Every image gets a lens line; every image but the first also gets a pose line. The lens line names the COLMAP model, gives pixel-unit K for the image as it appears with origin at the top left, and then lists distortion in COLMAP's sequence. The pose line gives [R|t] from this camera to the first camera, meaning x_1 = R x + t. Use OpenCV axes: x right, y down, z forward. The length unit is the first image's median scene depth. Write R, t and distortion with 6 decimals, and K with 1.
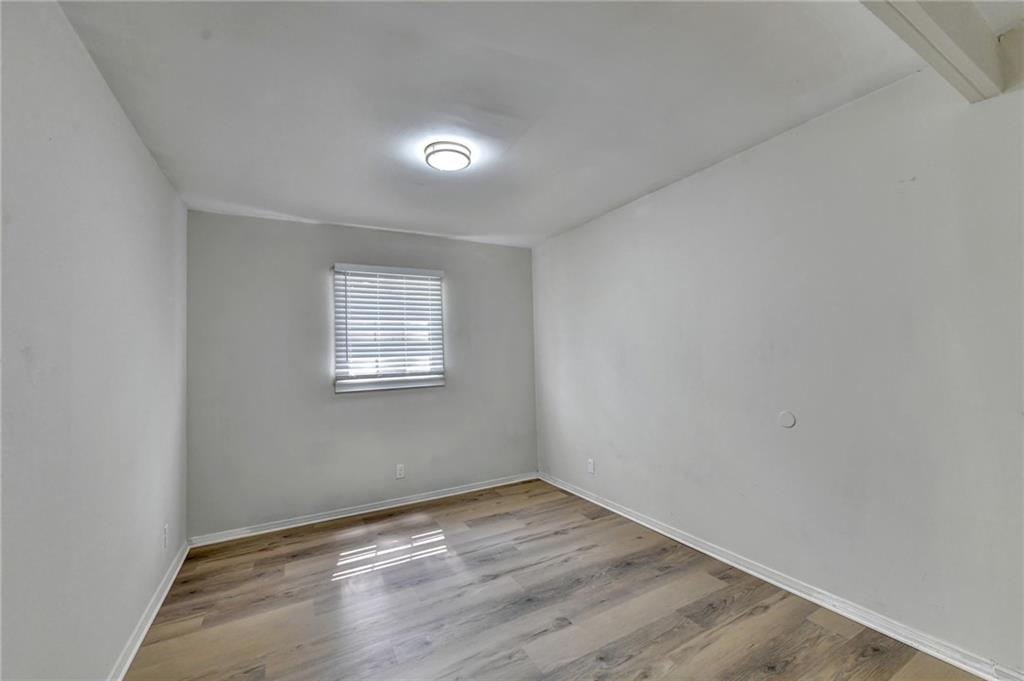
lens RADIAL K [[412.4, 0, 514.5], [0, 412.4, 338.7], [0, 0, 1]] dist [-0.000759, -0.000122]
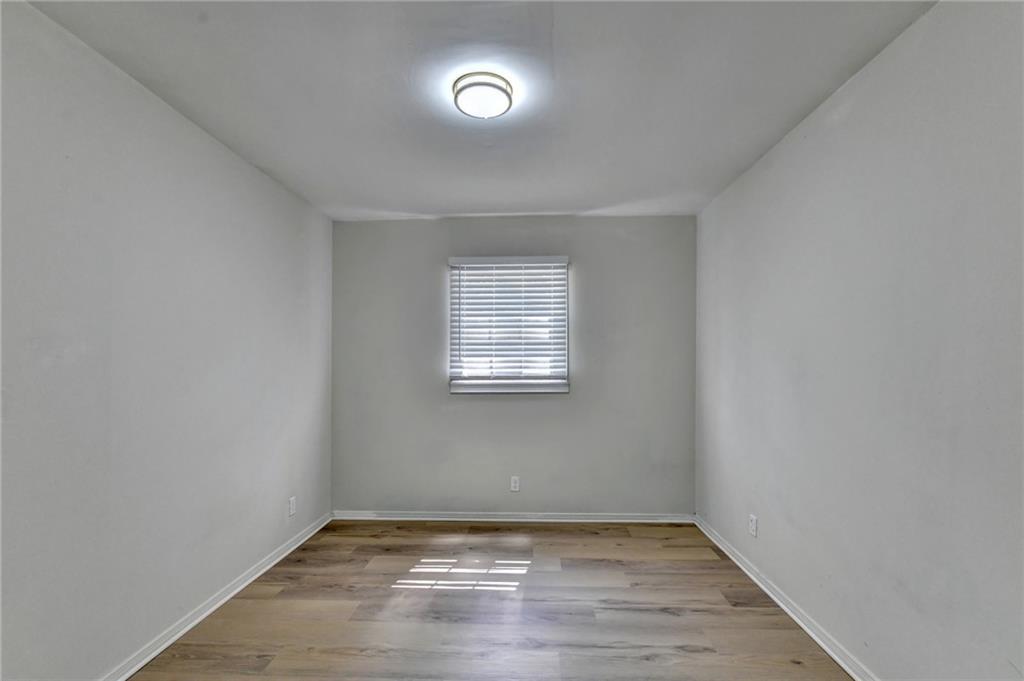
lens RADIAL K [[421.0, 0, 539.3], [0, 421.0, 362.9], [0, 0, 1]] dist [-0.000147, -0.002972]
pose [[0.857730, 0.027321, -0.513374, 0.241632], [-0.002100, 0.998765, 0.049644, 0.010770], [0.514096, -0.041503, 0.856728, 0.251770]]
